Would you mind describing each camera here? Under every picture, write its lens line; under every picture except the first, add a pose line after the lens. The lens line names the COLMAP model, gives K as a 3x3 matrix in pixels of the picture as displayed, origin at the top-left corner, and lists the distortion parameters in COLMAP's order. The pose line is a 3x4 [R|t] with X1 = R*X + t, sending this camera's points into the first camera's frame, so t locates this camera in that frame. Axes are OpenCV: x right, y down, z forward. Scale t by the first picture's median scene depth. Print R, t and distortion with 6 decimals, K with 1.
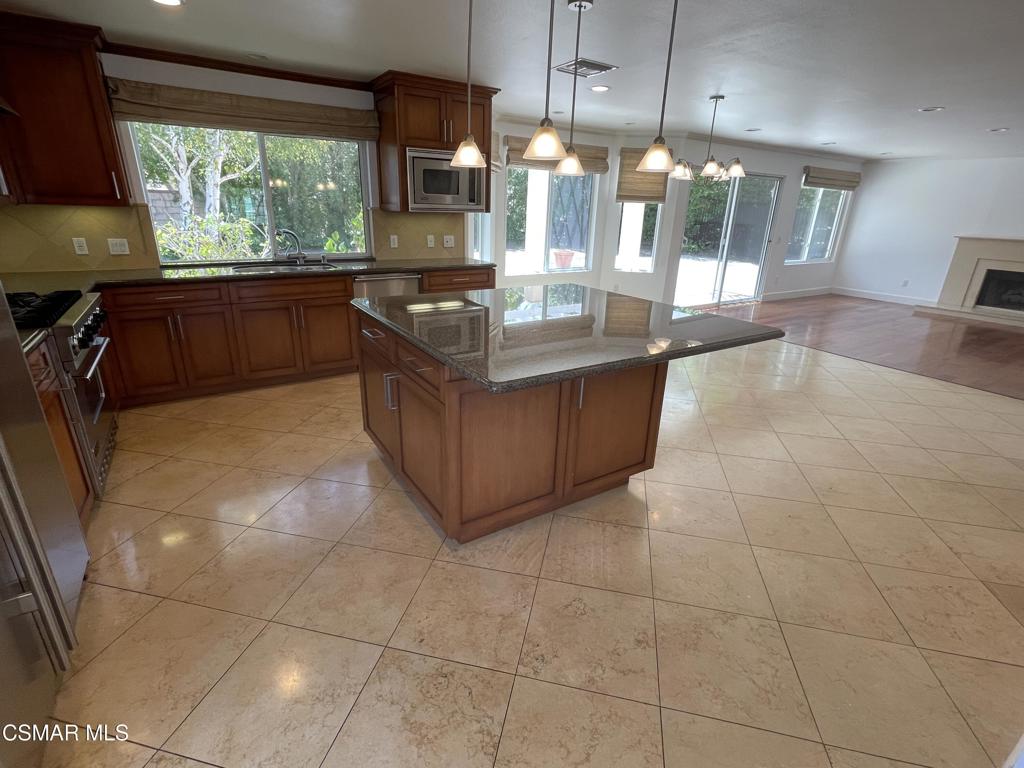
lens RADIAL K [[488.8, 0, 512.0], [0, 488.8, 384.0], [0, 0, 1]] dist [-0.002588, 0.006948]
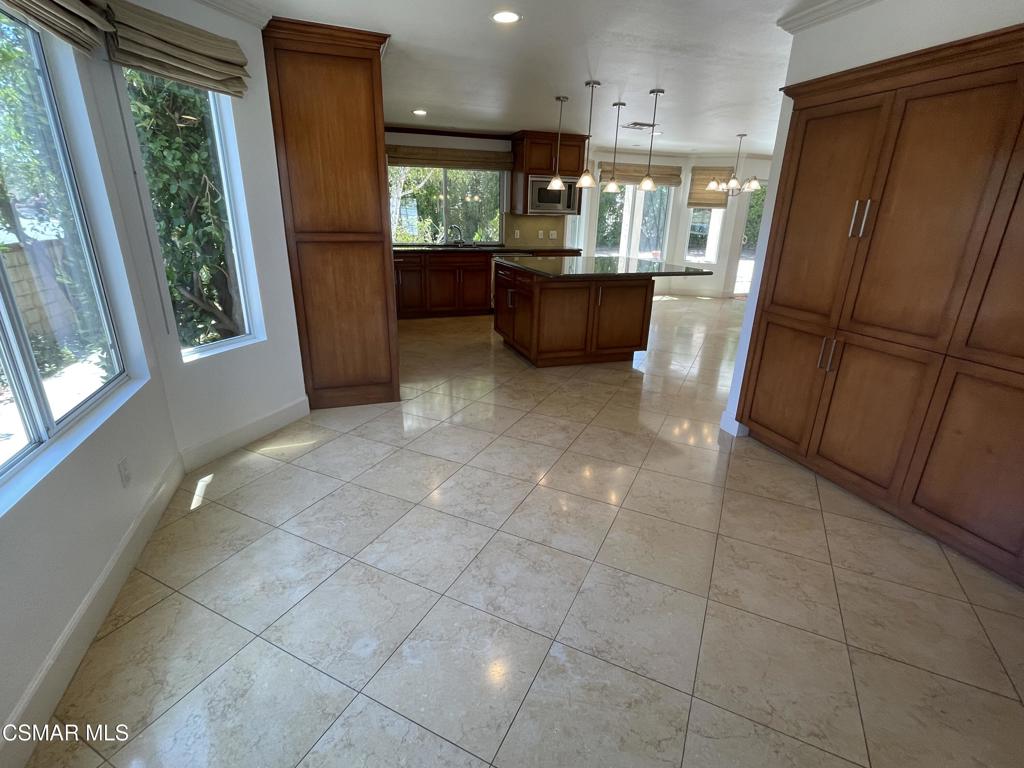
lens RADIAL K [[488.8, 0, 512.0], [0, 488.8, 384.0], [0, 0, 1]] dist [-0.002588, 0.006948]
pose [[0.972171, 0.071977, -0.222943, 0.088814], [-0.076051, 0.997056, -0.009732, 0.144546], [0.221587, 0.026416, 0.974783, -0.363394]]
